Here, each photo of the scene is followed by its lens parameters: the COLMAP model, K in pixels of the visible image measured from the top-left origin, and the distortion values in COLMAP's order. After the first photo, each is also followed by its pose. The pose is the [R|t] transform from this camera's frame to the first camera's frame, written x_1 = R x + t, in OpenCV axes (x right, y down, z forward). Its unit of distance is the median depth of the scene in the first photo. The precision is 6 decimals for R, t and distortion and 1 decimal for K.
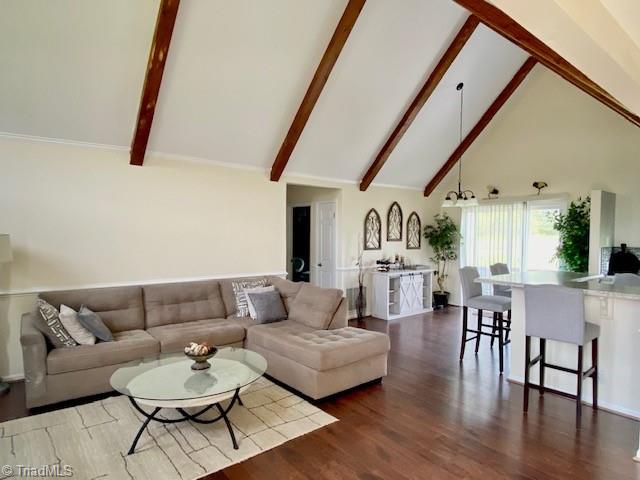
lens RADIAL K [[377.7, 0, 314.7], [0, 377.7, 237.5], [0, 0, 1]] dist [0.016876, -0.017337]
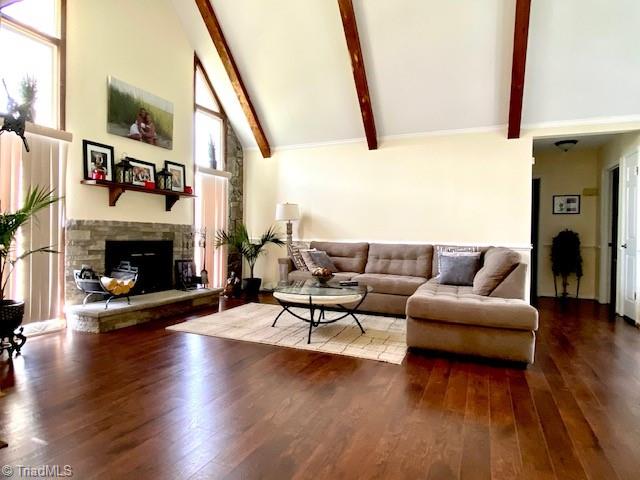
lens RADIAL K [[377.7, 0, 318.8], [0, 377.7, 242.3], [0, 0, 1]] dist [0.016876, -0.017337]
pose [[0.455151, 0.011336, -0.890342, 0.383176], [-0.031924, 0.999484, -0.003594, 0.086794], [0.889842, 0.030059, 0.455278, 0.174234]]
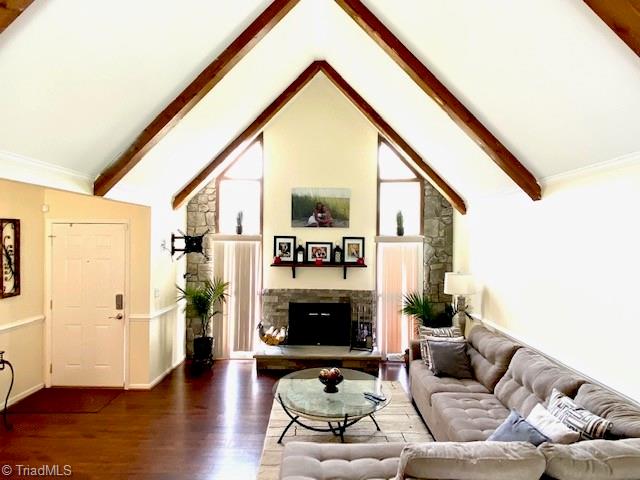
lens RADIAL K [[377.7, 0, 316.4], [0, 377.7, 239.0], [0, 0, 1]] dist [0.016876, -0.017337]
pose [[-0.640779, -0.011339, -0.767642, 0.312802], [-0.034237, 0.999318, 0.013818, -0.072795], [0.766962, 0.035136, -0.640730, 0.764630]]
